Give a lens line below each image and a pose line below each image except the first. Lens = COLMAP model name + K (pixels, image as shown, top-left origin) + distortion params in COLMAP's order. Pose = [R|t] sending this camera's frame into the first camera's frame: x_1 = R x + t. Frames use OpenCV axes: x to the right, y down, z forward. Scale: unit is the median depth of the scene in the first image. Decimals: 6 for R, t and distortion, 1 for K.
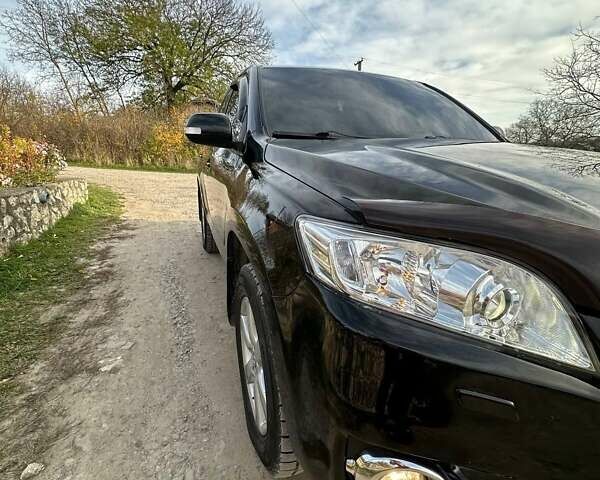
lens RADIAL K [[318.8, 0, 299.3], [0, 318.8, 241.1], [0, 0, 1]] dist [-0.004357, 0.001148]
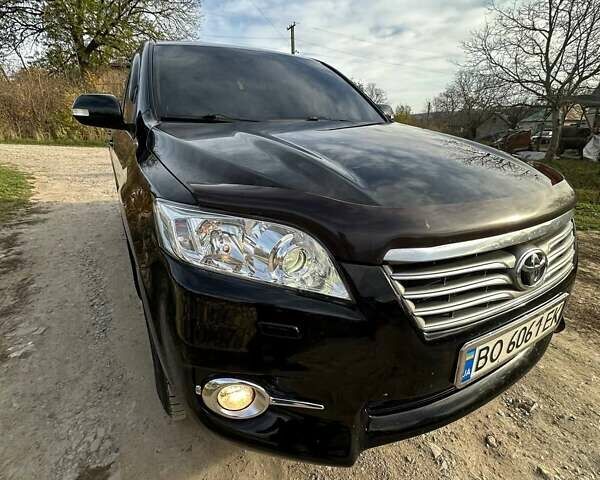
lens RADIAL K [[318.8, 0, 299.3], [0, 318.8, 241.1], [0, 0, 1]] dist [-0.004357, 0.001148]
pose [[0.984601, -0.066436, 0.161701, 0.122900], [0.052108, 0.994460, 0.091292, -0.002106], [-0.166870, -0.081460, 0.982608, -0.098091]]
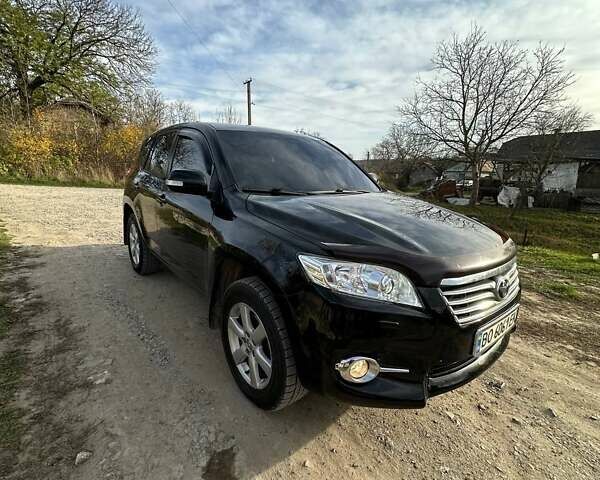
lens RADIAL K [[318.8, 0, 299.3], [0, 318.8, 241.1], [0, 0, 1]] dist [-0.004357, 0.001148]
pose [[0.943925, -0.049753, 0.326389, -0.237125], [0.059811, 0.997992, -0.020847, -0.041146], [-0.324696, 0.039199, 0.945006, -0.321204]]
